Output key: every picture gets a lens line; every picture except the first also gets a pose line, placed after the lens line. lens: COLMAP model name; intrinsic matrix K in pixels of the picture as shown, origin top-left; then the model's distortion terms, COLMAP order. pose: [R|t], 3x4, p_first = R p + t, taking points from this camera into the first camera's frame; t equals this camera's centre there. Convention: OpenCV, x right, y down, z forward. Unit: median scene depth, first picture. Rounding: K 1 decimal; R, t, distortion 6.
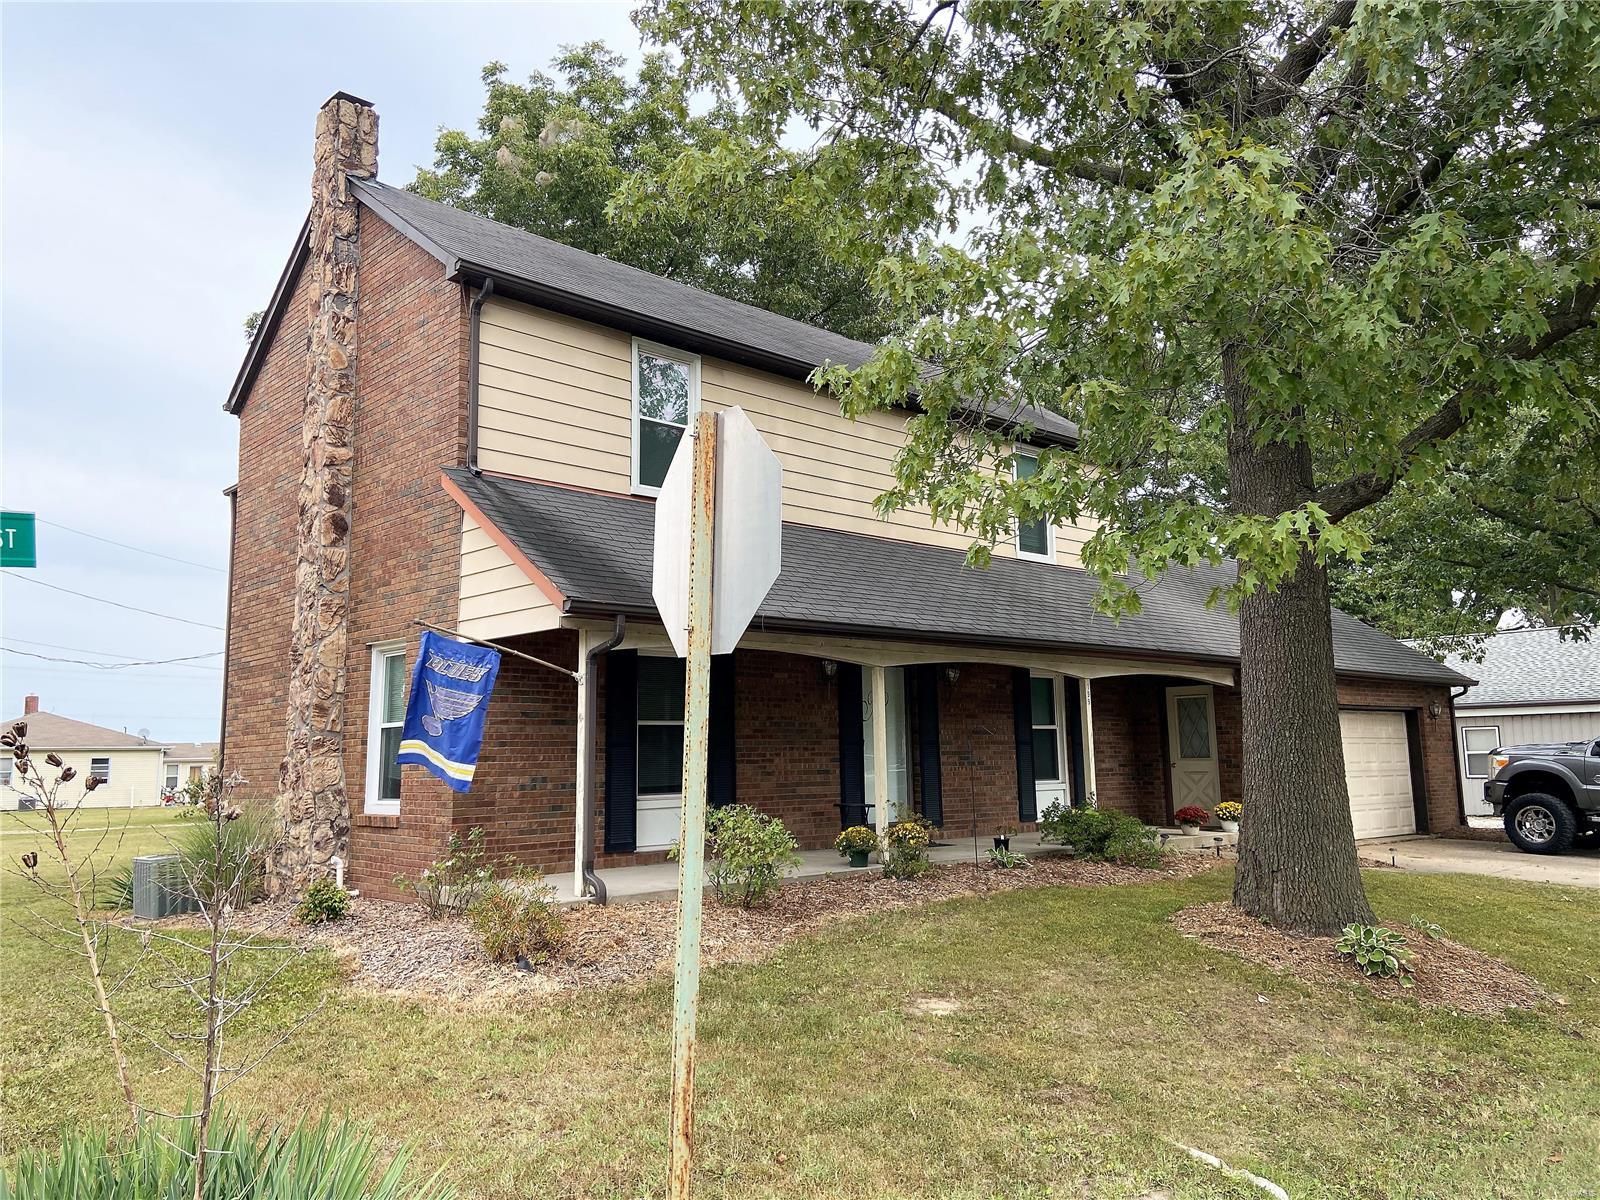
lens RADIAL K [[1205.6, 0, 798.6], [0, 1205.6, 593.9], [0, 0, 1]] dist [0.122826, -0.142217]
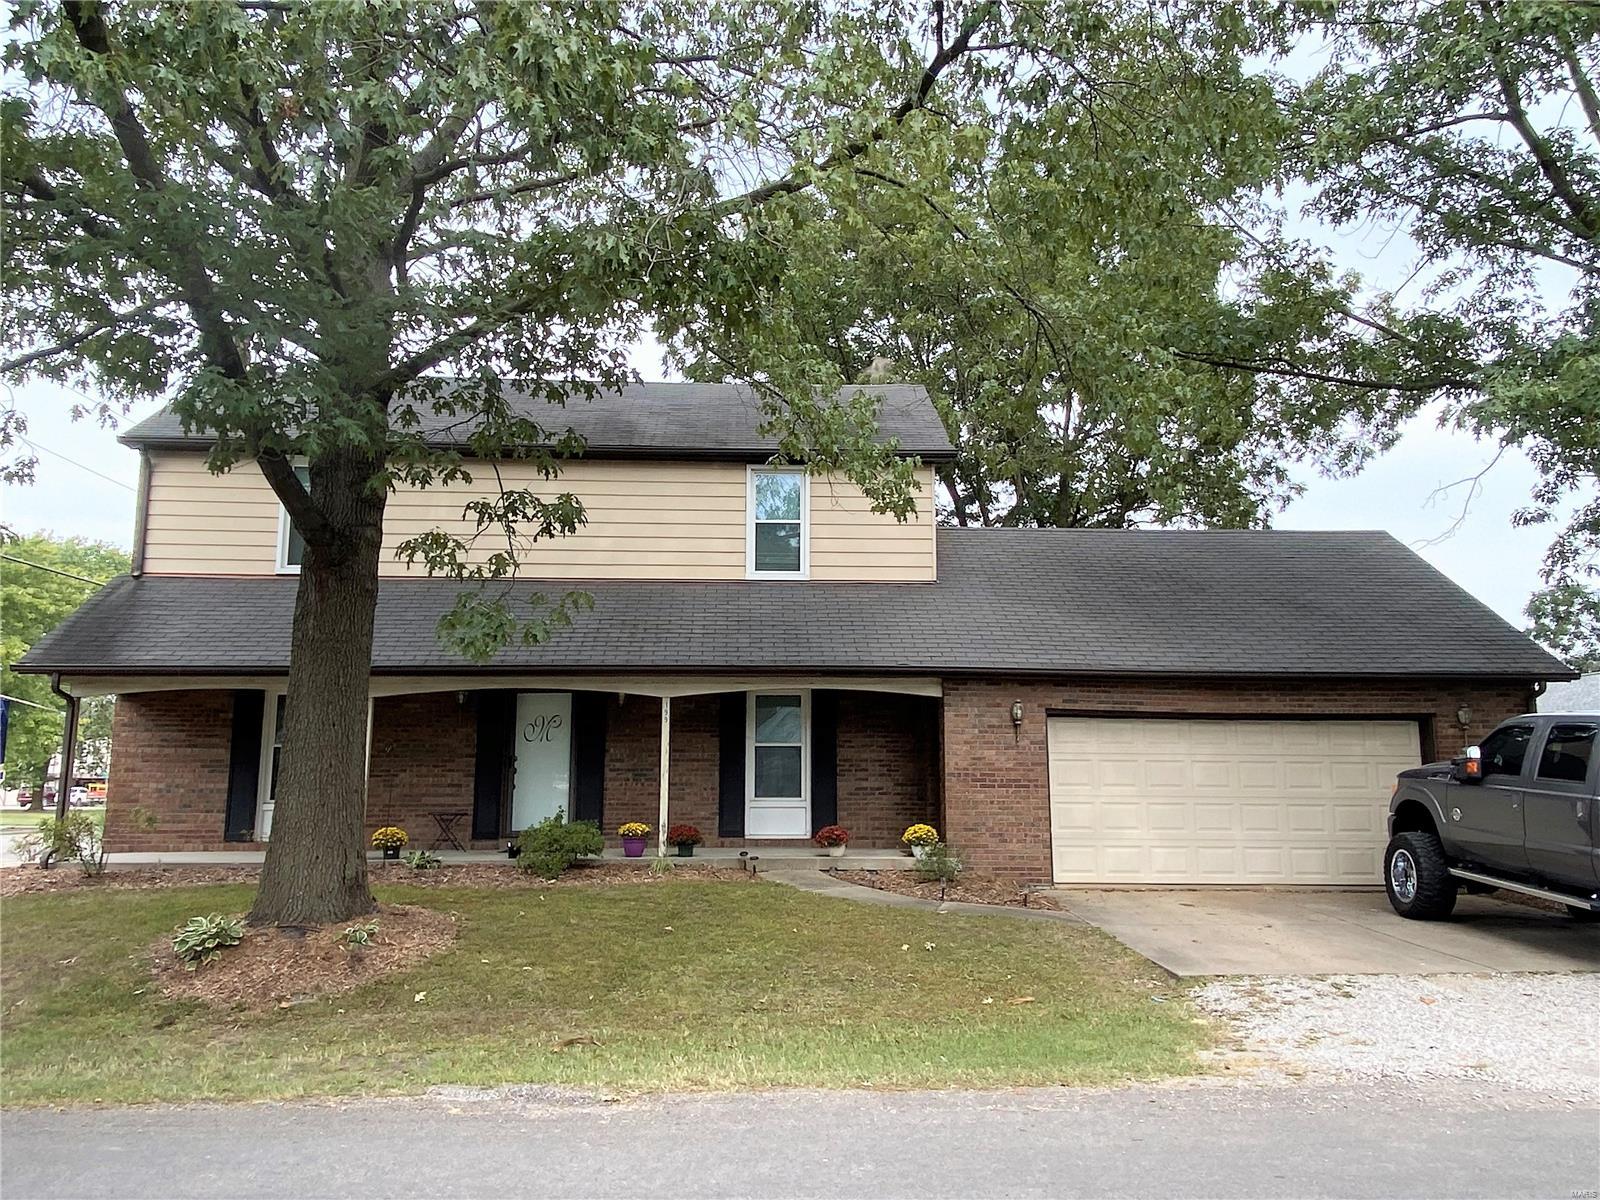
lens RADIAL K [[1172.9, 0, 800.5], [0, 1172.9, 601.4], [0, 0, 1]] dist [0.032086, -0.002274]
pose [[0.766390, -0.082861, -0.637010, 1.018146], [0.074766, 0.996412, -0.039660, 0.038432], [0.638010, -0.017232, 0.769835, 0.327752]]
